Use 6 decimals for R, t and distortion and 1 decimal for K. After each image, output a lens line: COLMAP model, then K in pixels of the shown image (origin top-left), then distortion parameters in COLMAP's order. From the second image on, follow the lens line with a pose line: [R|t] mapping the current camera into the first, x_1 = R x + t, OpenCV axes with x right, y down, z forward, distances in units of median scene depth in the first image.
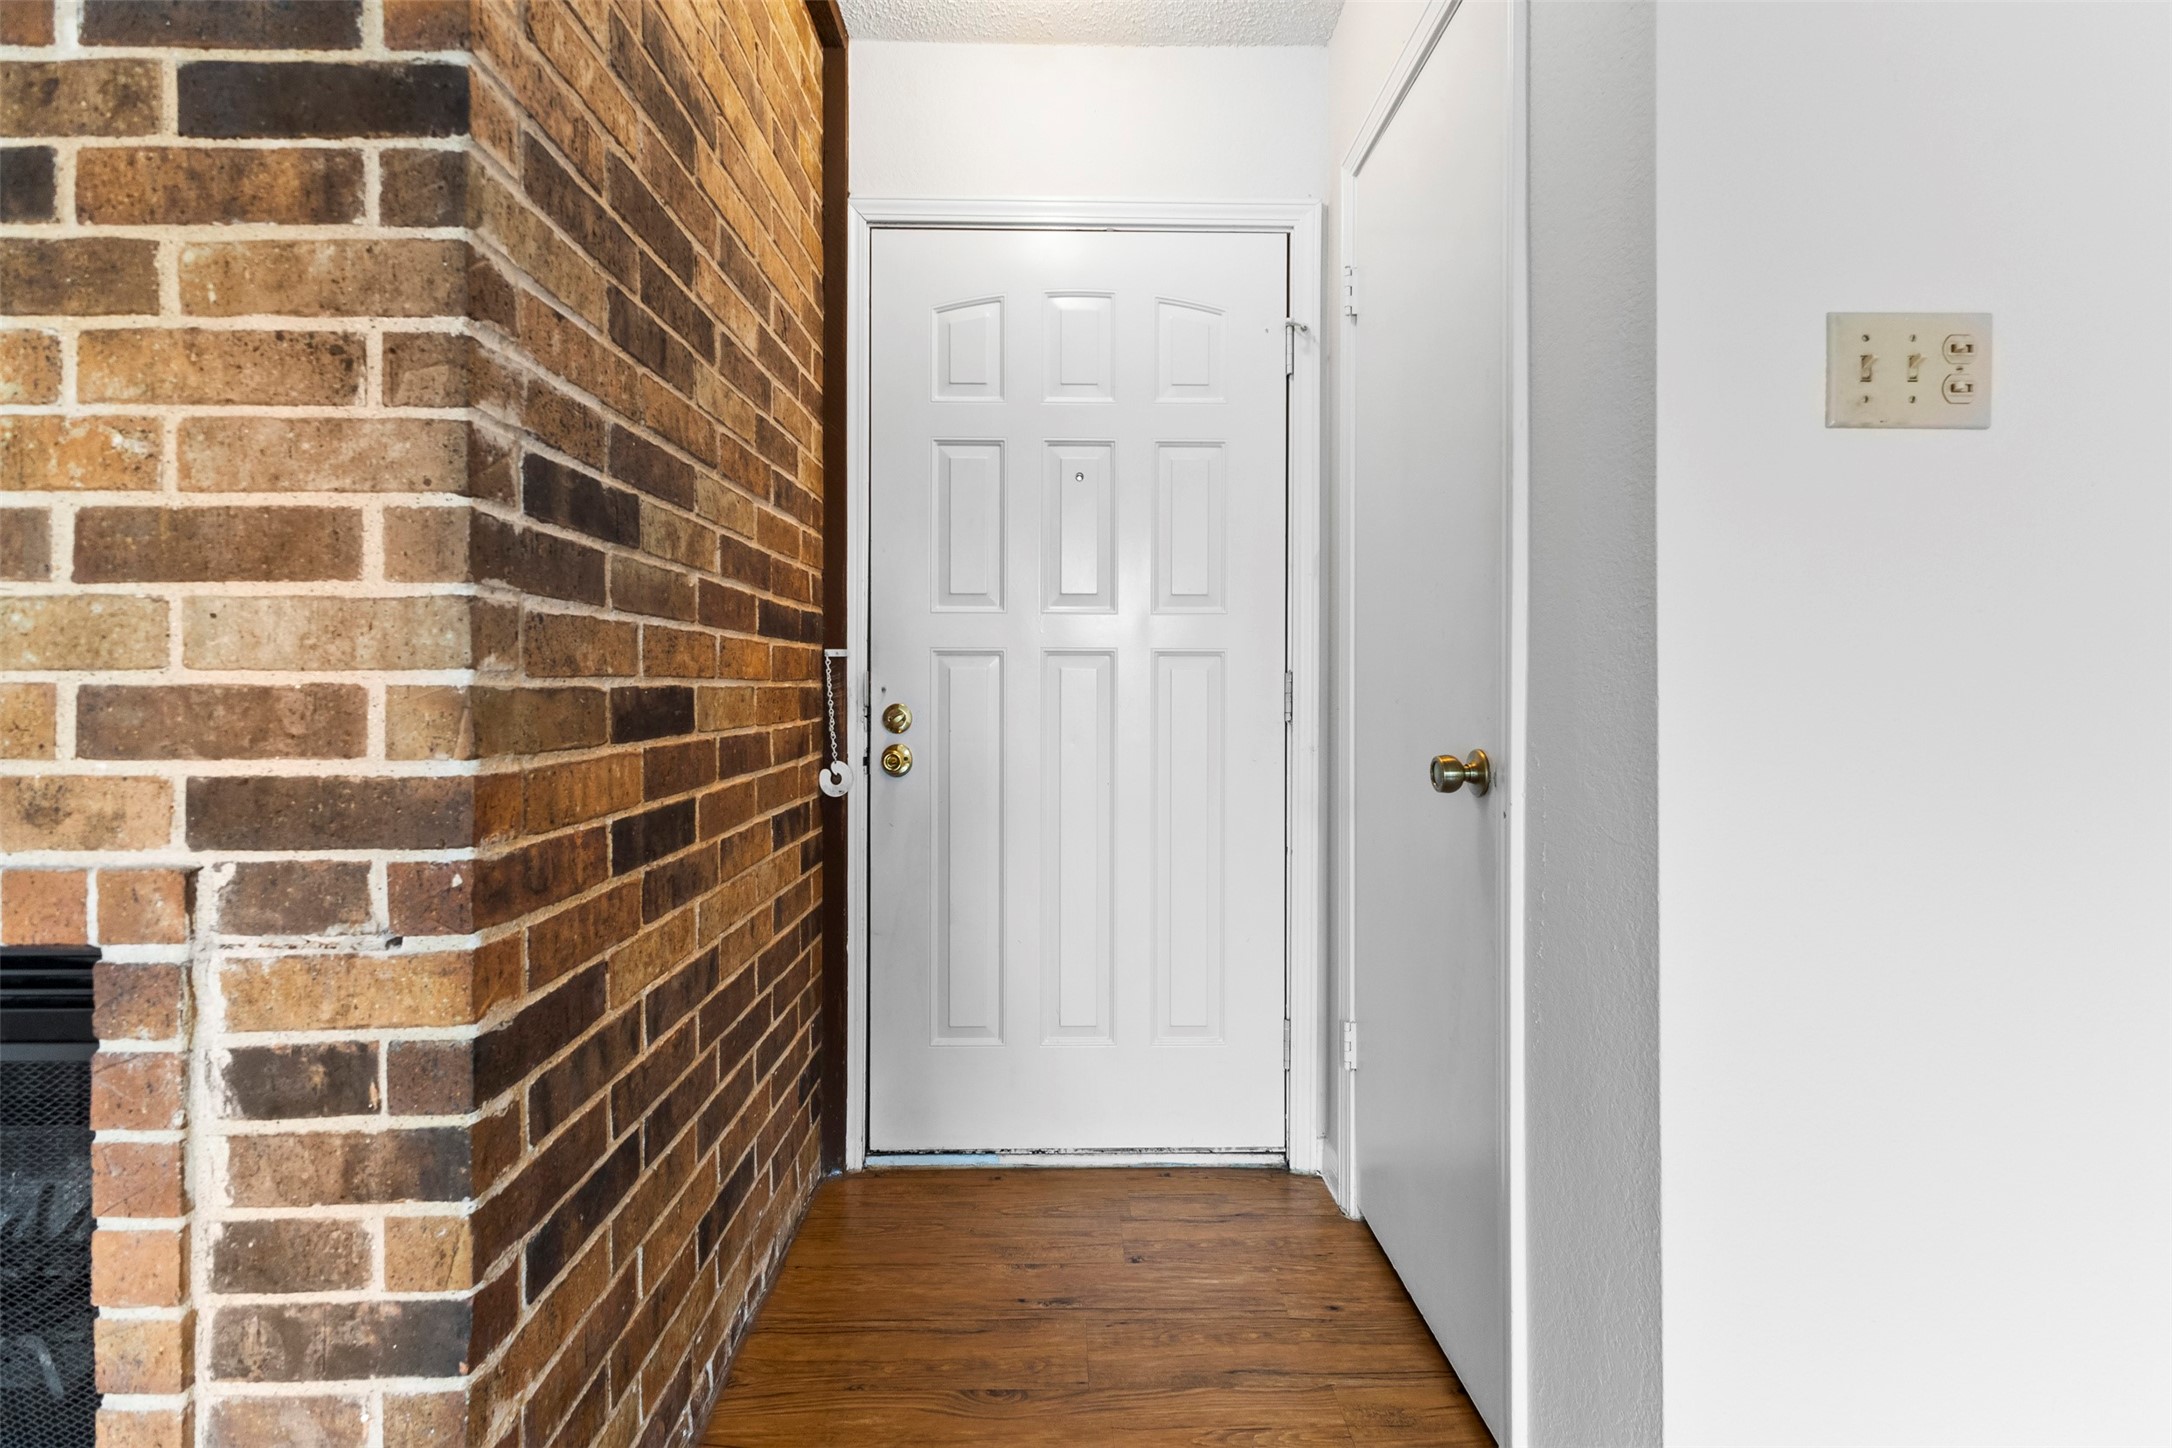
lens RADIAL K [[952.7, 0, 1087.2], [0, 952.7, 696.7], [0, 0, 1]] dist [0.000045, -0.005109]
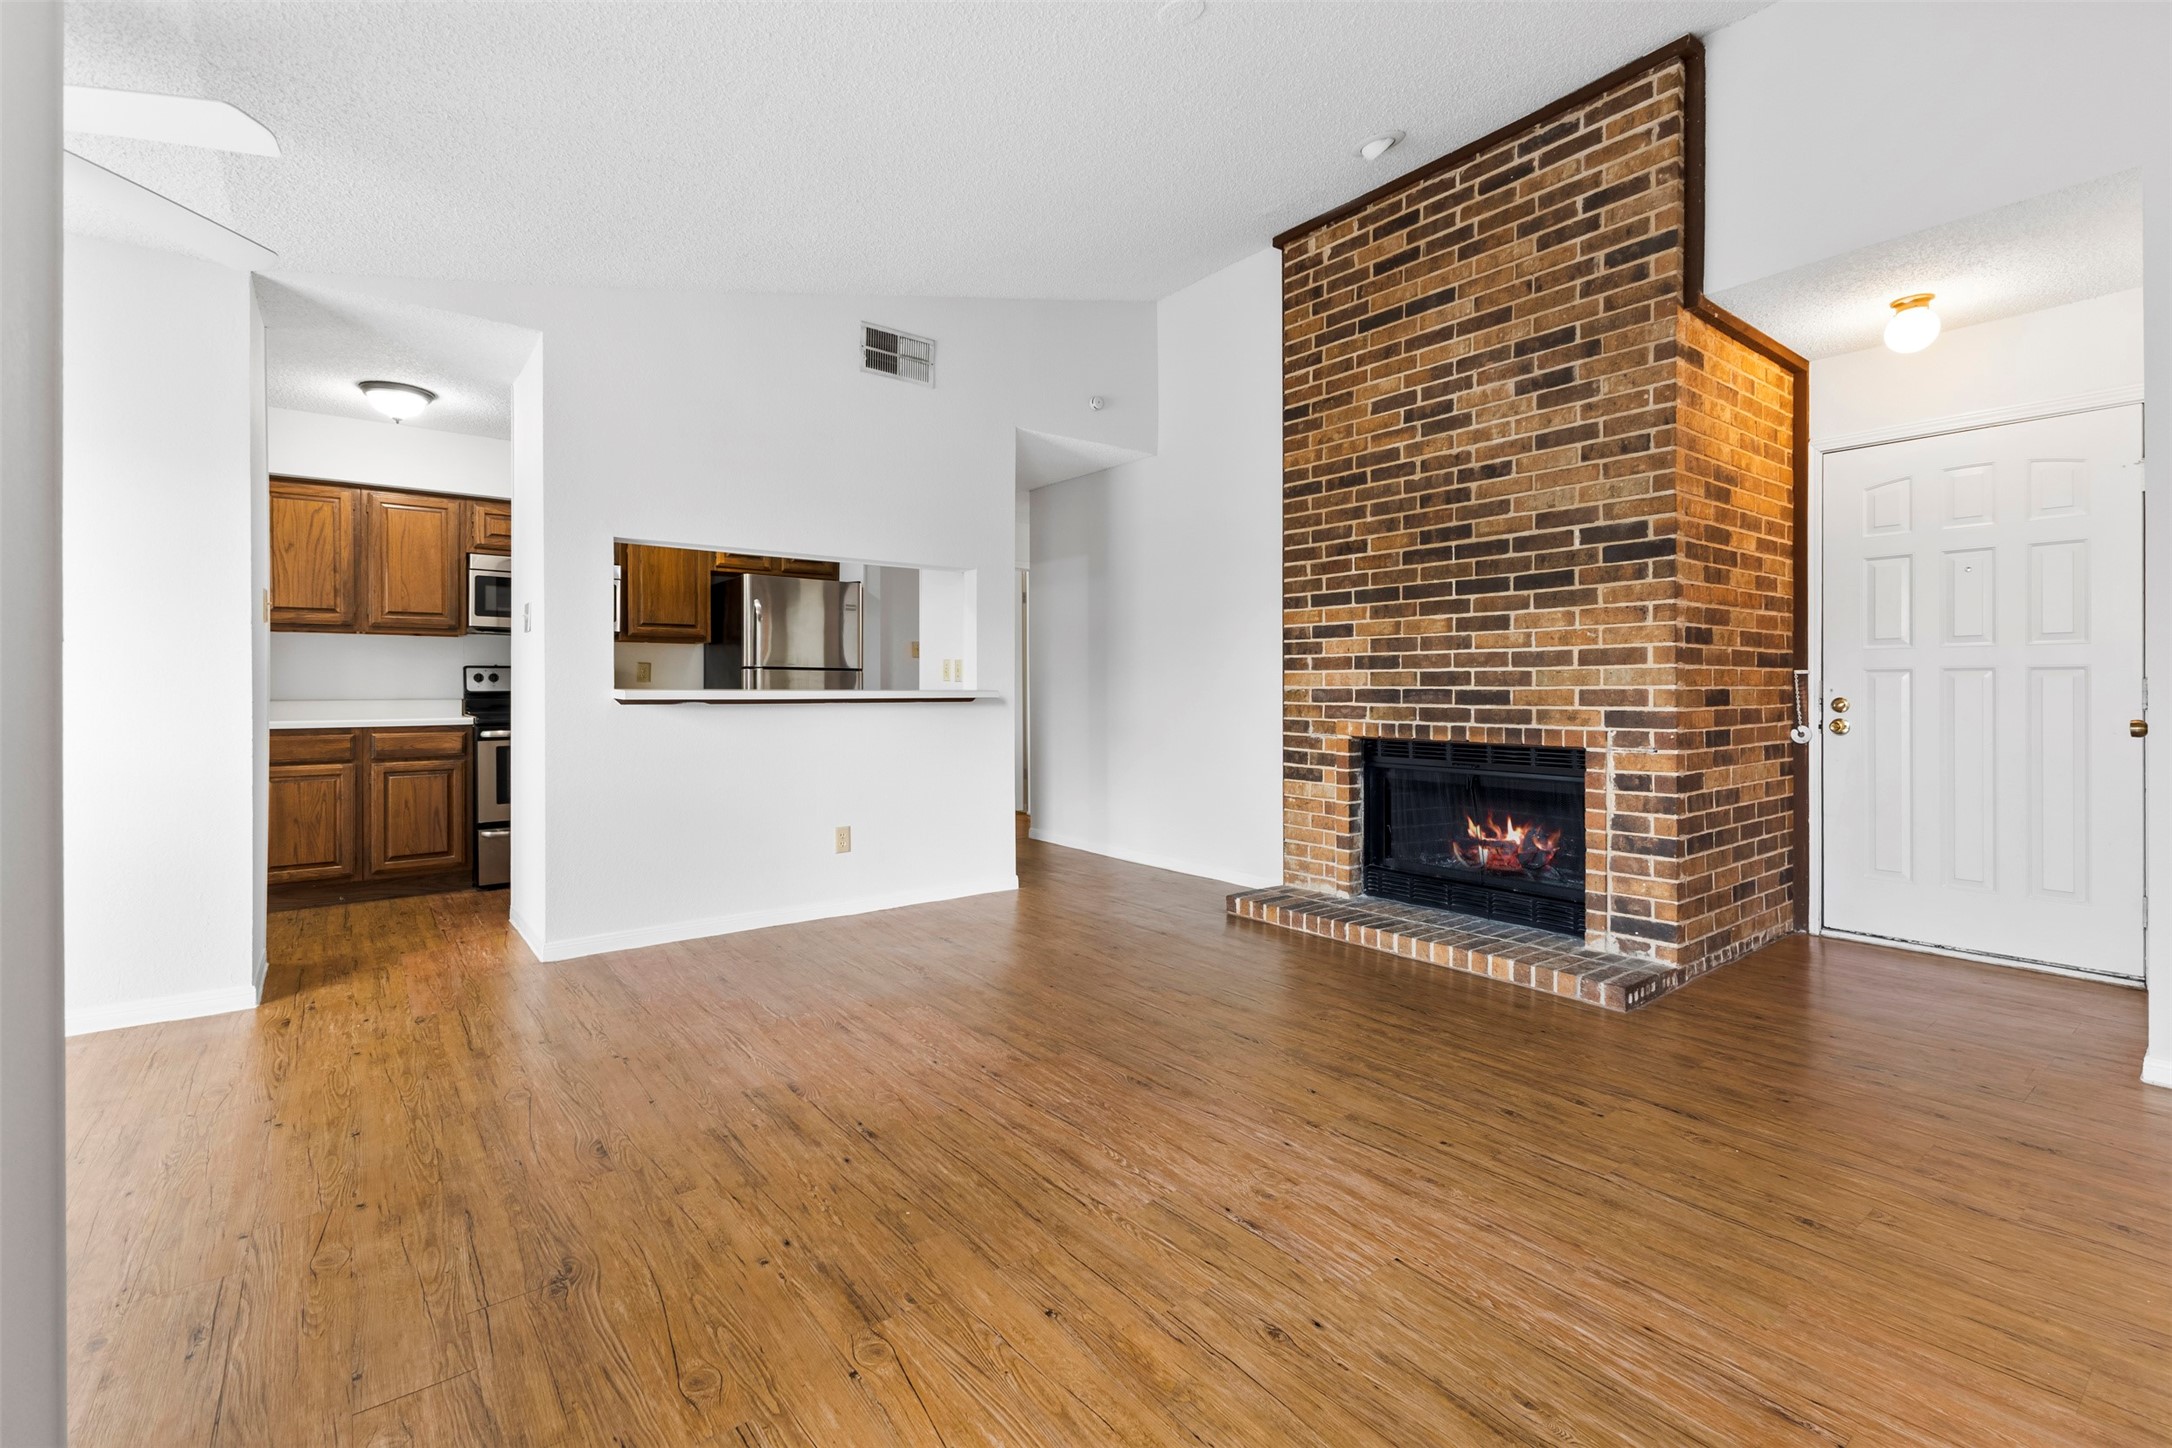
lens RADIAL K [[958.3, 0, 1086.7], [0, 958.3, 688.6], [0, 0, 1]] dist [0.012760, -0.000207]
pose [[0.595014, -0.004631, -0.803702, 1.163599], [-0.004044, 0.999953, -0.008756, 0.032793], [0.803705, 0.008460, 0.594968, -3.480702]]
